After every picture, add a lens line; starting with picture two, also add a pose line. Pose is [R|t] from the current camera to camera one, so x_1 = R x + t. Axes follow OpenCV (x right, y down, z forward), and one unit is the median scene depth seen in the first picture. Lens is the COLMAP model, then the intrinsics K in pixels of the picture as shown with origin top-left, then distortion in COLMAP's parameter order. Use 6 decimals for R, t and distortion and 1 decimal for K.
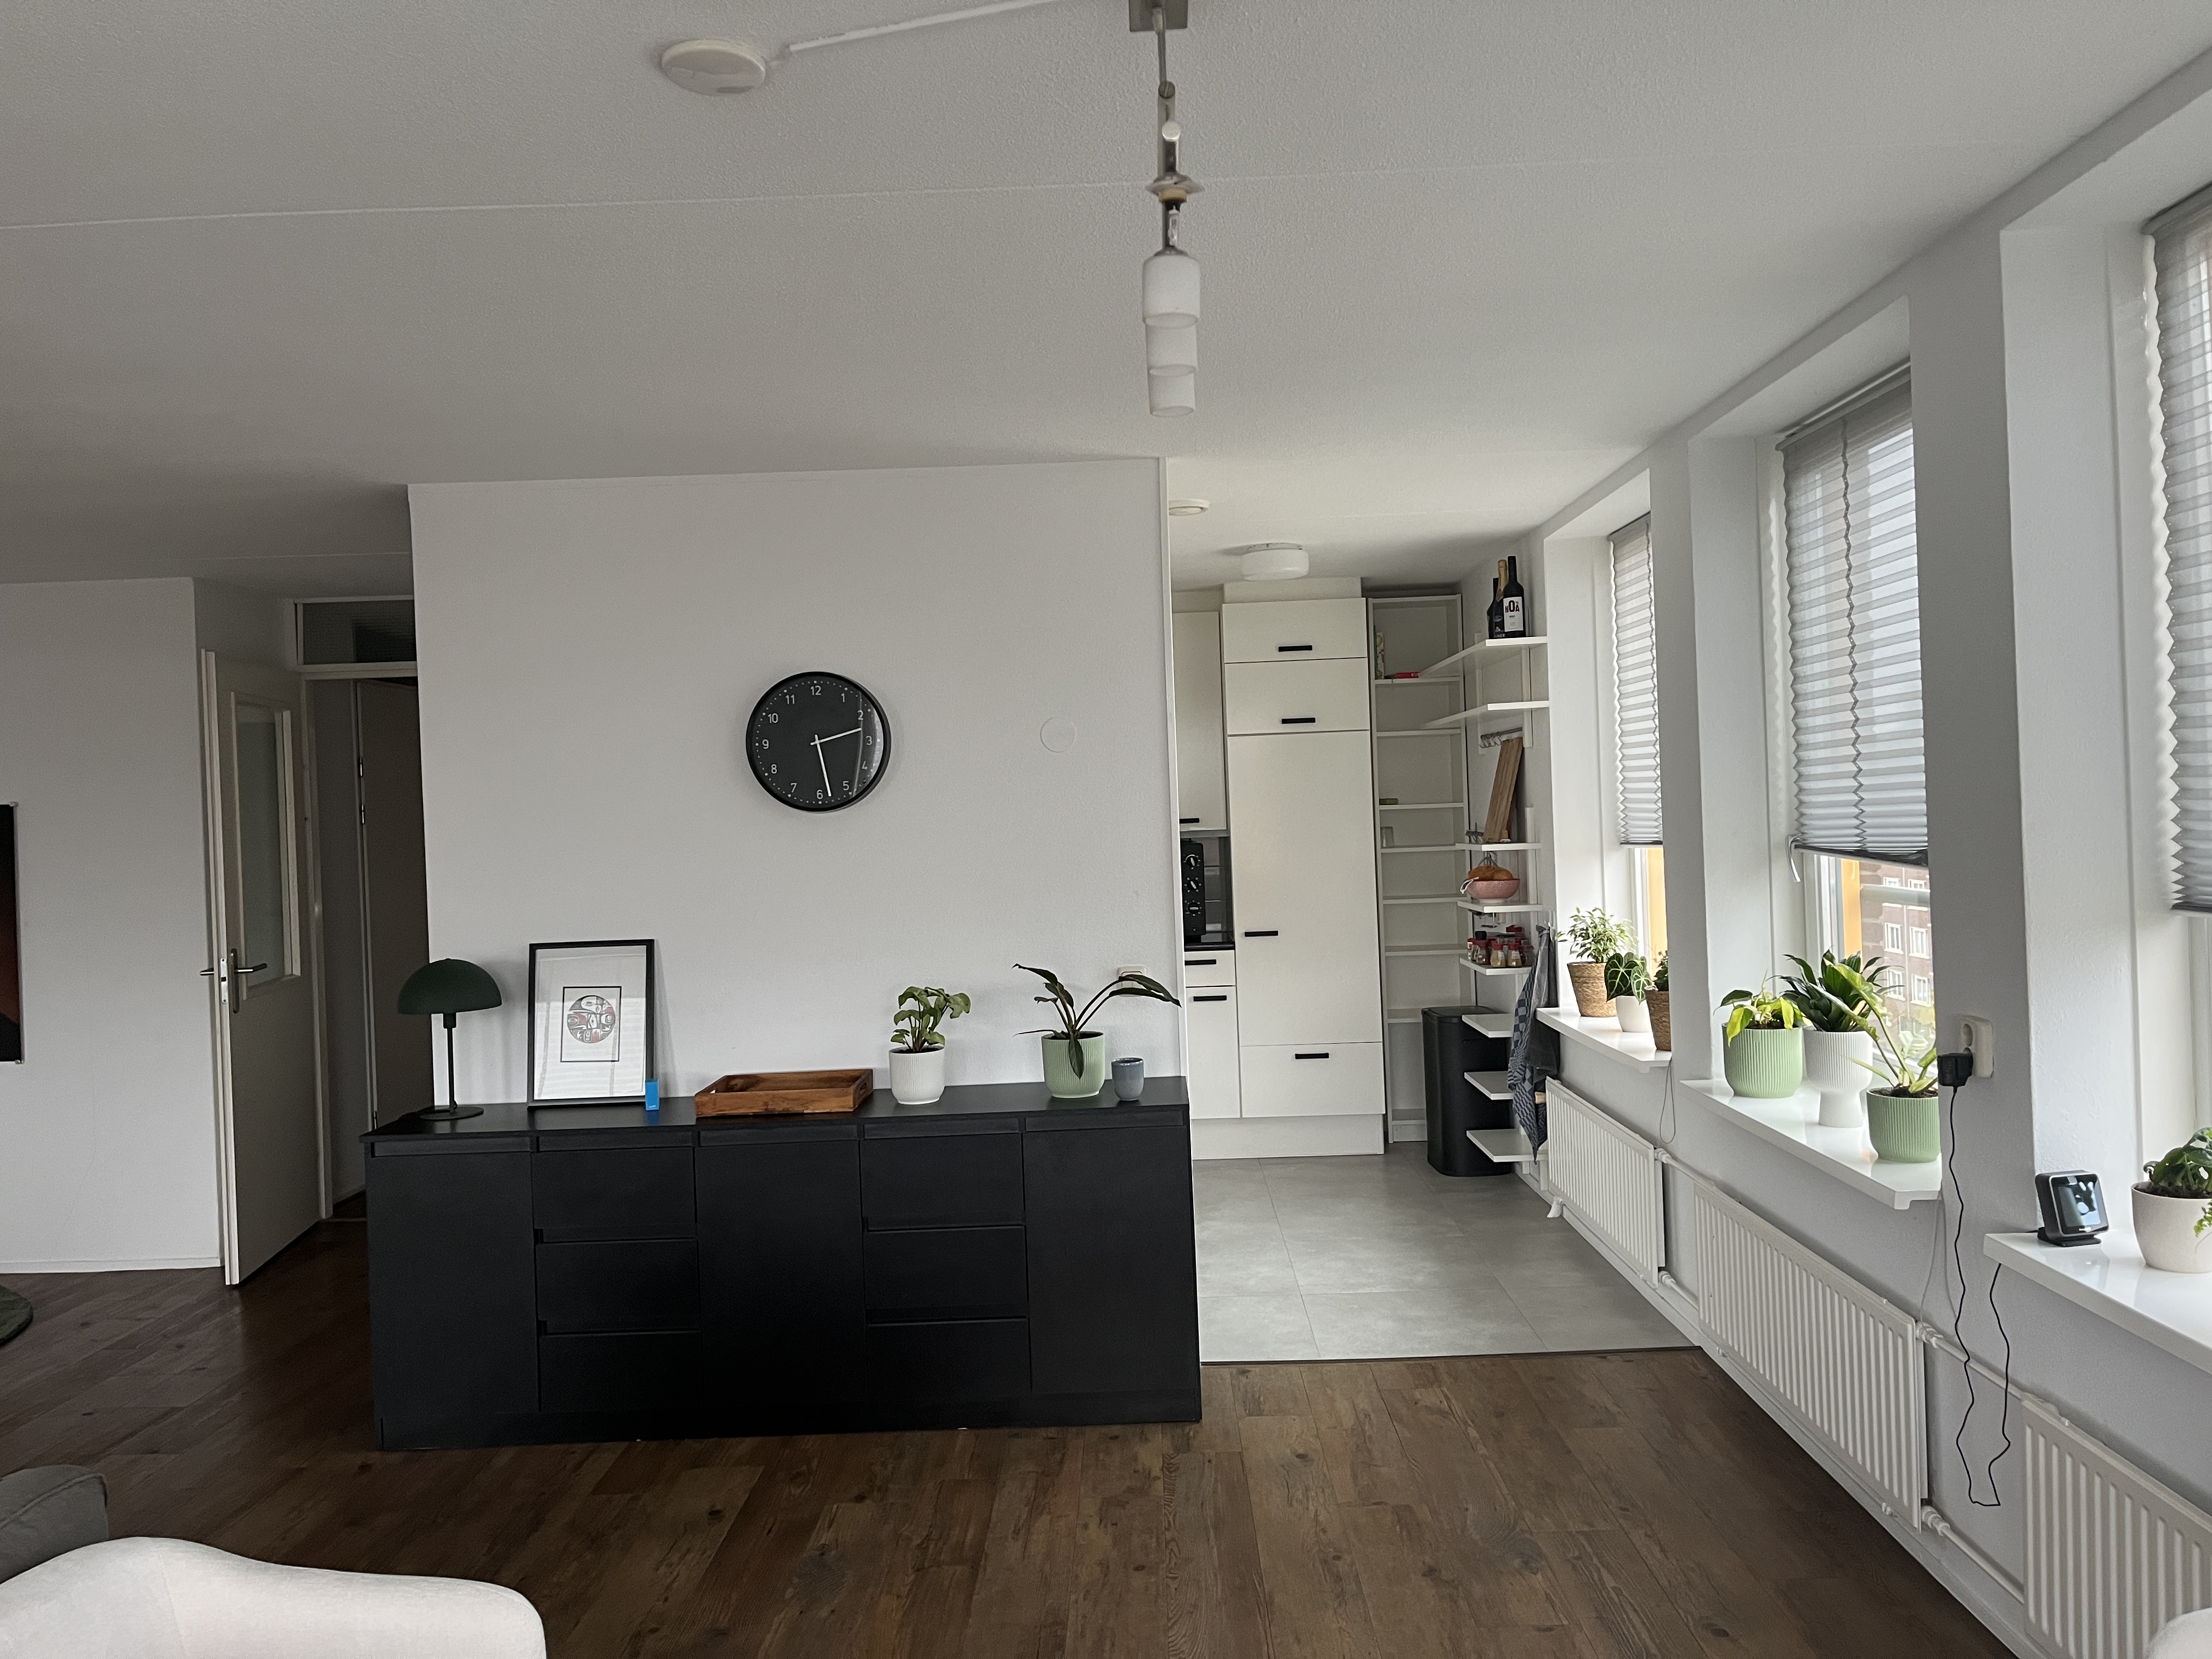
lens RADIAL K [[1665.4, 0, 1102.8], [0, 1665.4, 824.9], [0, 0, 1]] dist [0.032192, -0.004173]
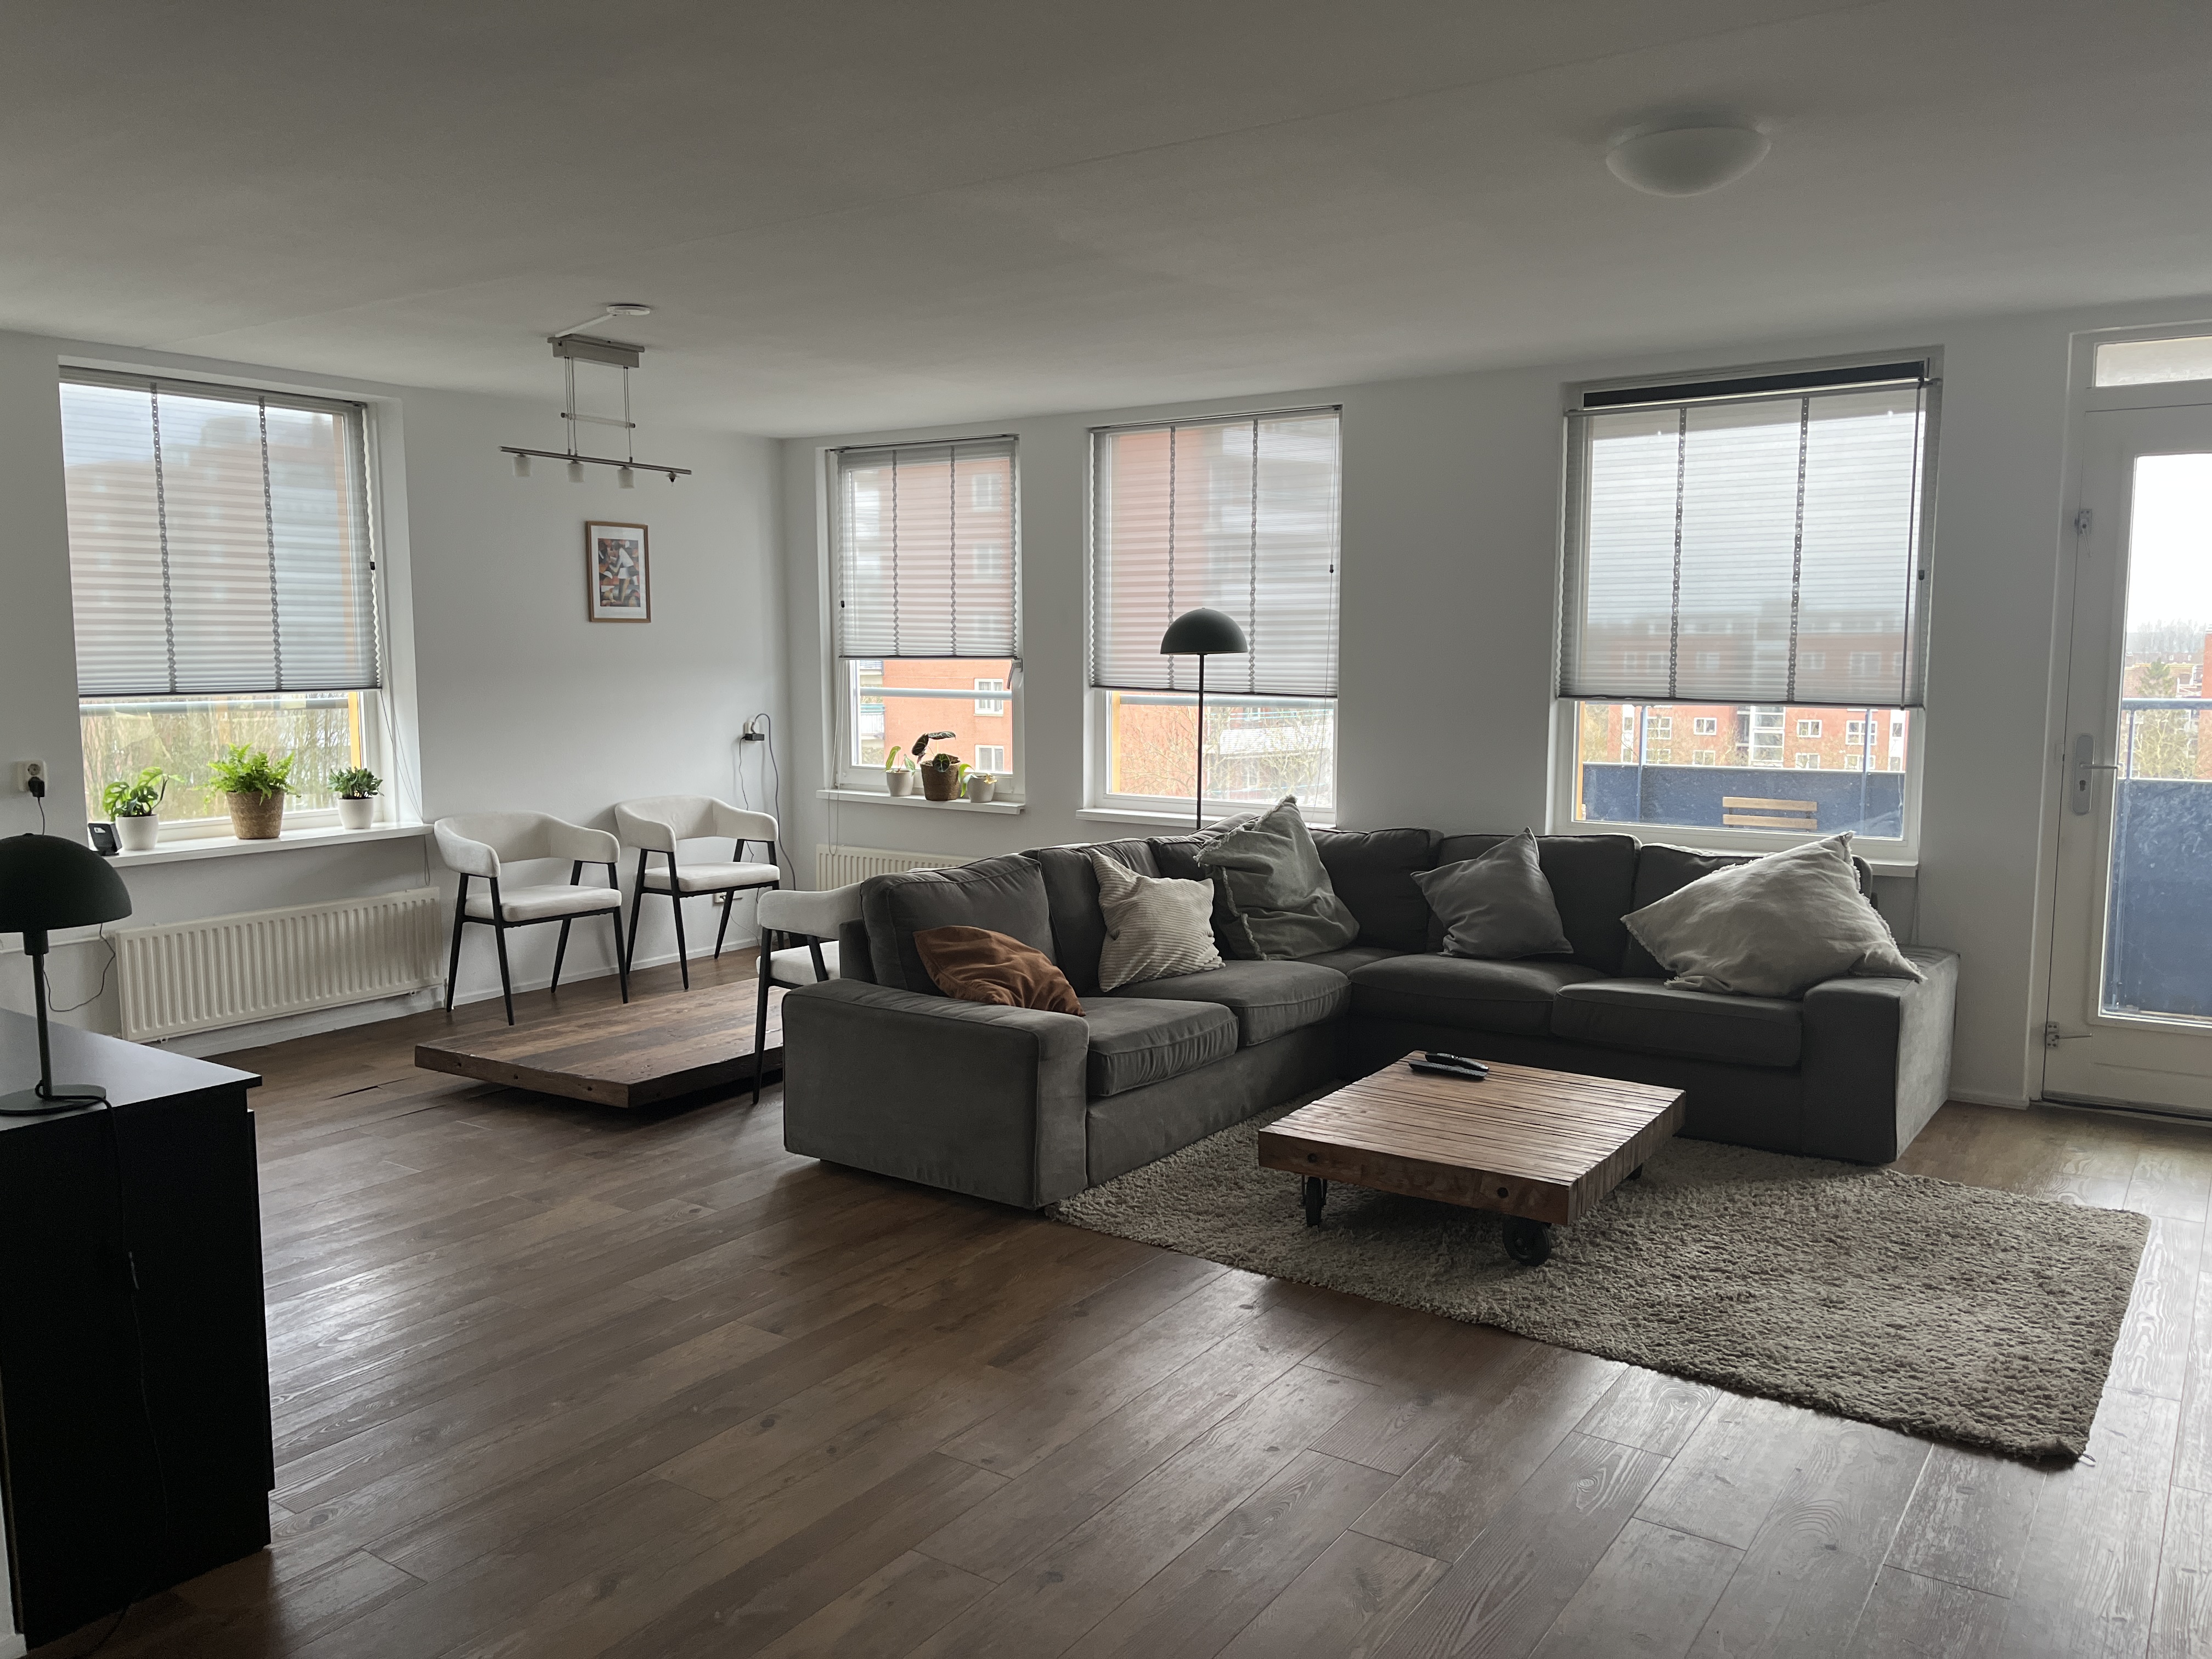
lens RADIAL K [[1665.4, 0, 1102.8], [0, 1665.4, 824.9], [0, 0, 1]] dist [0.032192, -0.004173]
pose [[-0.836876, -0.019895, 0.547031, -0.733629], [0.035193, 0.995316, 0.090037, 0.028350], [-0.546261, 0.094602, -0.832256, 0.937171]]
